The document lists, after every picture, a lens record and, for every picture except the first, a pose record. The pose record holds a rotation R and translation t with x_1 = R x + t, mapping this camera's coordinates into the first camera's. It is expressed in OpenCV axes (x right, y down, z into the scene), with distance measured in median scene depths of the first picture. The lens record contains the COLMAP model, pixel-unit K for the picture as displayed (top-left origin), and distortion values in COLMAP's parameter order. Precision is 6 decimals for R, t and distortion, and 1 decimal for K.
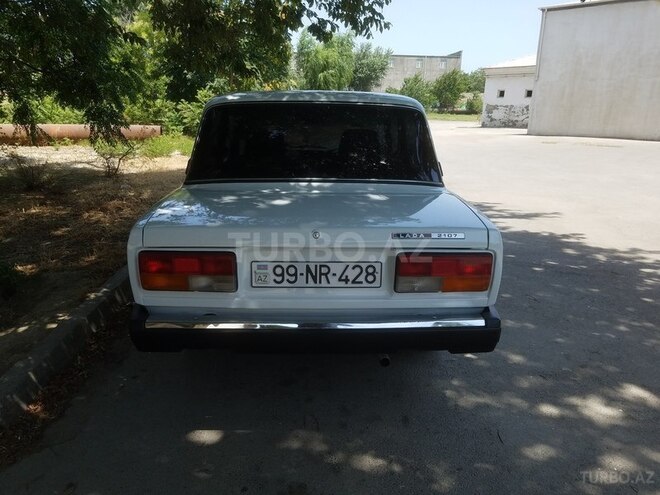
lens RADIAL K [[526.8, 0, 330.0], [0, 526.8, 247.5], [0, 0, 1]] dist [0.068359, 0.000013]
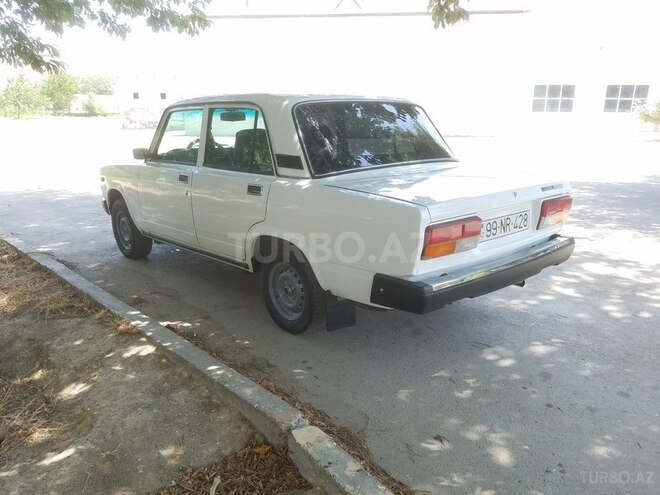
lens RADIAL K [[519.7, 0, 329.8], [0, 519.7, 267.3], [0, 0, 1]] dist [-0.008002, -0.007565]
pose [[0.753356, -0.194240, 0.628271, -1.187886], [0.170816, 0.980389, 0.098279, -0.049061], [-0.635040, 0.033279, 0.771762, 0.278170]]
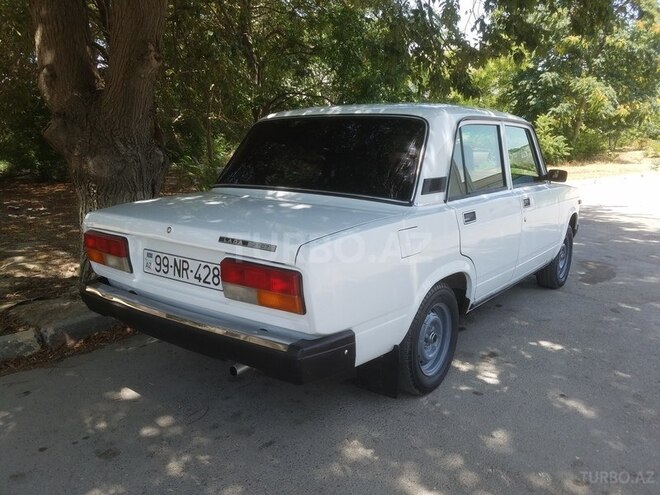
lens RADIAL K [[554.3, 0, 330.0], [0, 554.3, 247.5], [0, 0, 1]] dist [0.033710, -0.002069]
pose [[0.799162, 0.121824, -0.588642, 0.865277], [-0.157226, 0.987521, -0.009081, -0.027960], [0.580190, 0.099806, 0.808343, 0.265871]]
